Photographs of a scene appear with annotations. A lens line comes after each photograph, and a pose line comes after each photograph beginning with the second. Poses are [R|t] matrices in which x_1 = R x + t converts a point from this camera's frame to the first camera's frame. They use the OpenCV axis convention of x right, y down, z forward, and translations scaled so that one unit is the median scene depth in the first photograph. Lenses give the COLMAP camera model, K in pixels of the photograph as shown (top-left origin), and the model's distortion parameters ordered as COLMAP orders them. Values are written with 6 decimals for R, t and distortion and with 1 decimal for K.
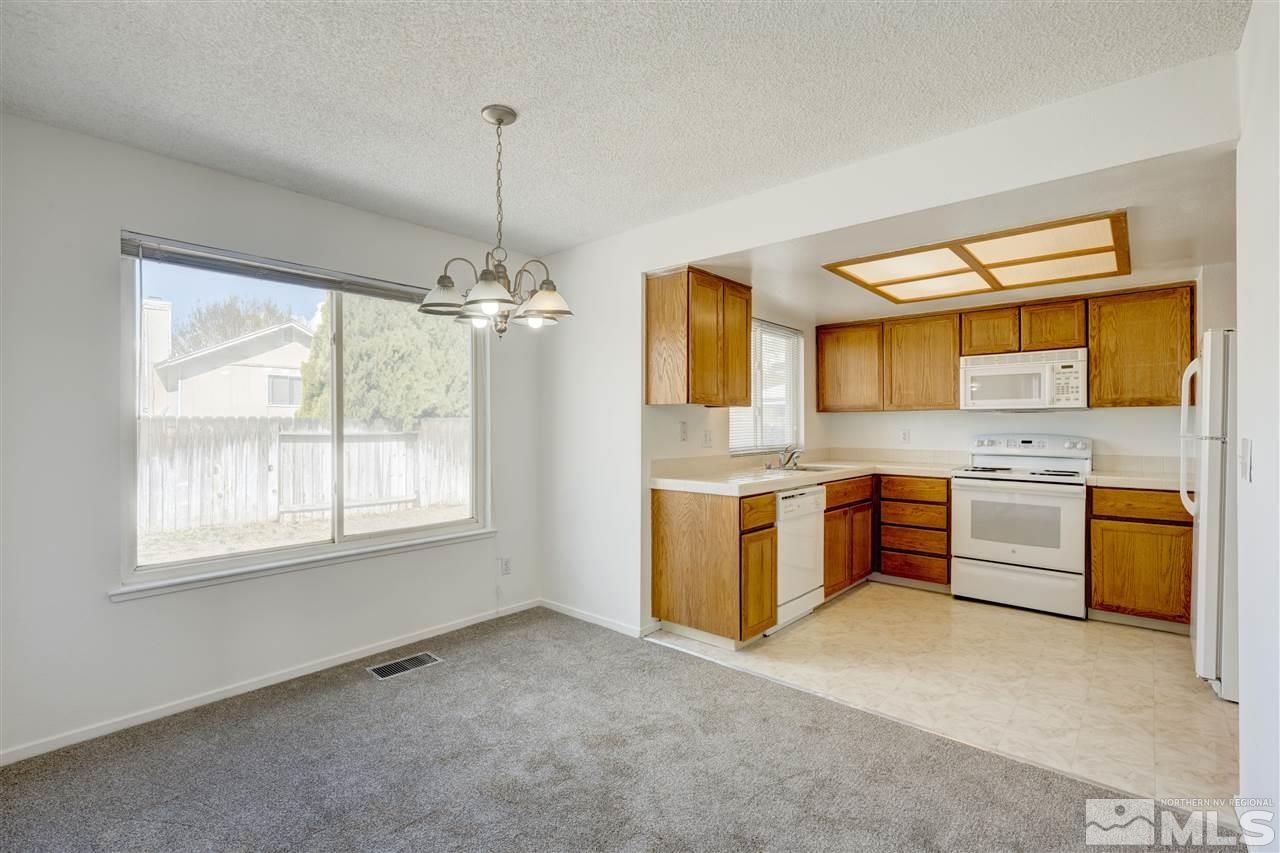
lens RADIAL K [[576.3, 0, 640.0], [0, 576.3, 426.5], [0, 0, 1]] dist [-0.002140, -0.000043]
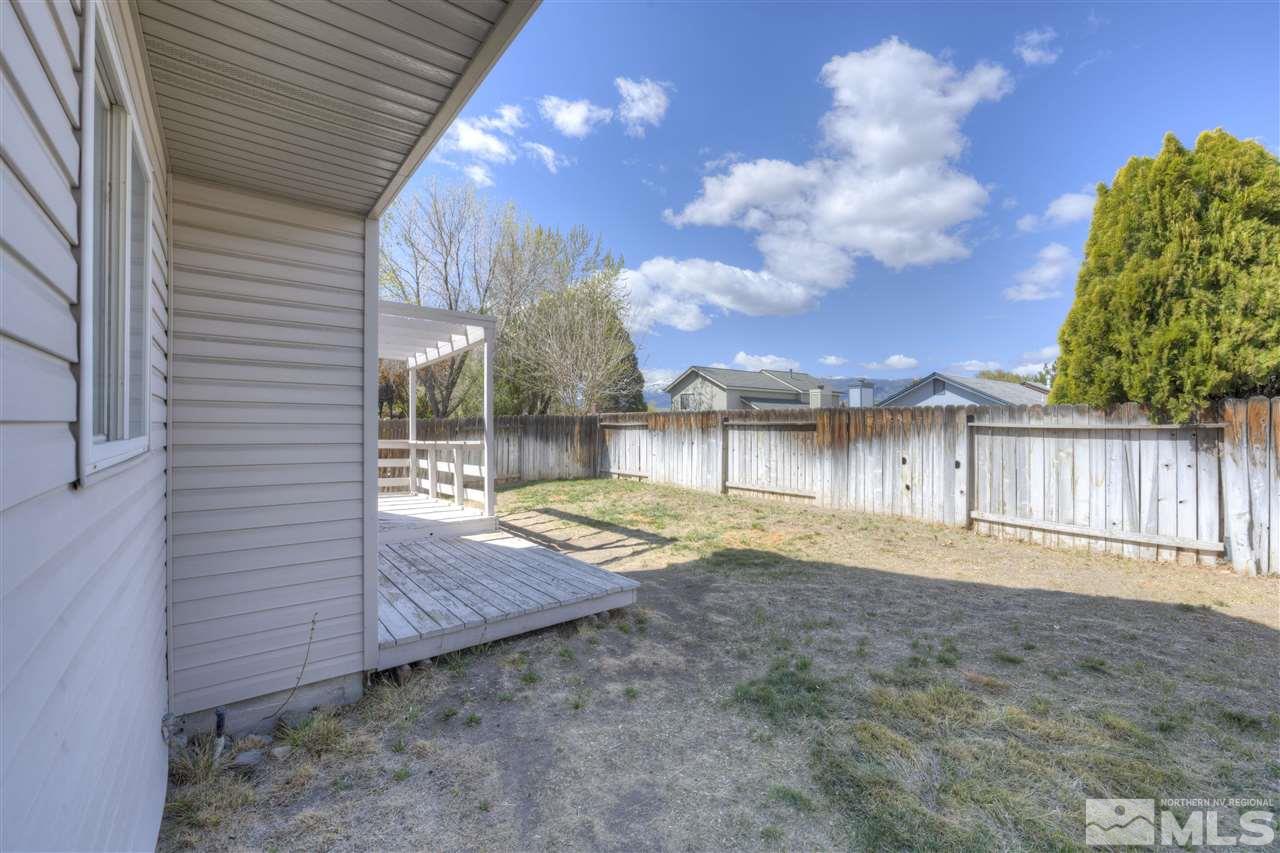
lens RADIAL K [[530.3, 0, 640.0], [0, 530.3, 426.5], [0, 0, 1]] dist [-0.000858, -0.000014]
pose [[-0.178038, 0.007971, -0.983991, 0.238857], [-0.004480, 0.999950, 0.008911, 0.011258], [0.984013, 0.005995, -0.177994, 0.728997]]
